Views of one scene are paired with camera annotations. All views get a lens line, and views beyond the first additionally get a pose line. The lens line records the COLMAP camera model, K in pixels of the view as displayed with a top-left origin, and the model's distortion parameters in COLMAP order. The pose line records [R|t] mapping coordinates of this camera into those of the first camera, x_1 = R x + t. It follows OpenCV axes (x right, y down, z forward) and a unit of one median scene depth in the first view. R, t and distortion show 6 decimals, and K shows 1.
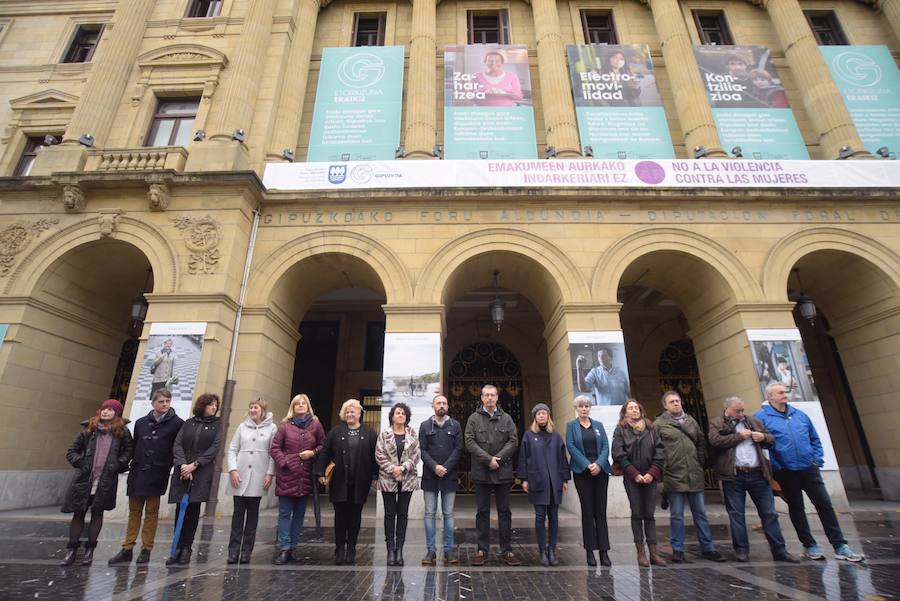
lens RADIAL K [[442.8, 0, 450.0], [0, 442.8, 300.5], [0, 0, 1]] dist [-0.024367, 0.001335]
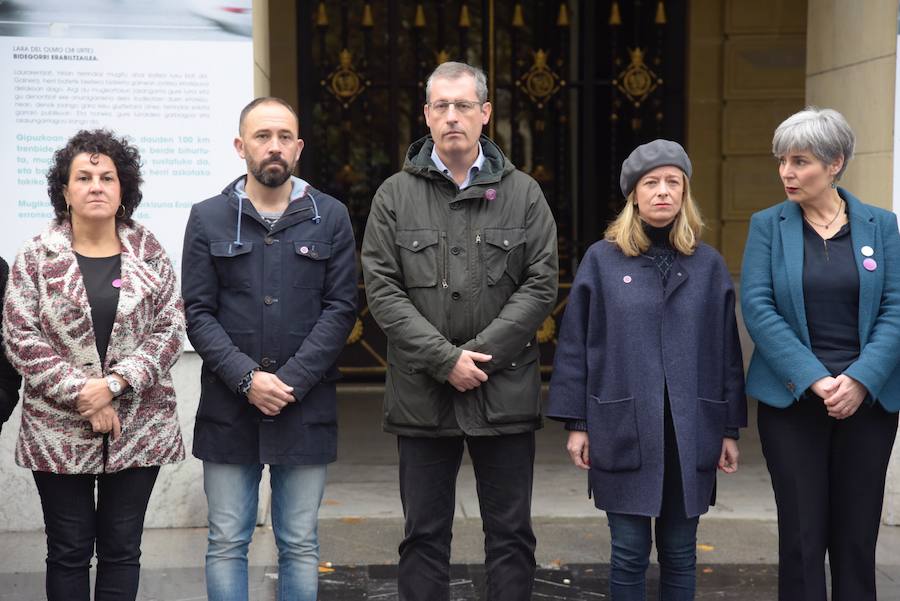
lens RADIAL K [[442.8, 0, 450.0], [0, 442.8, 300.5], [0, 0, 1]] dist [-0.024367, 0.001335]
pose [[0.995168, -0.016286, 0.096823, 0.063507], [-0.034715, 0.864084, 0.502149, 0.197120], [-0.091841, -0.503084, 0.859344, 0.774253]]
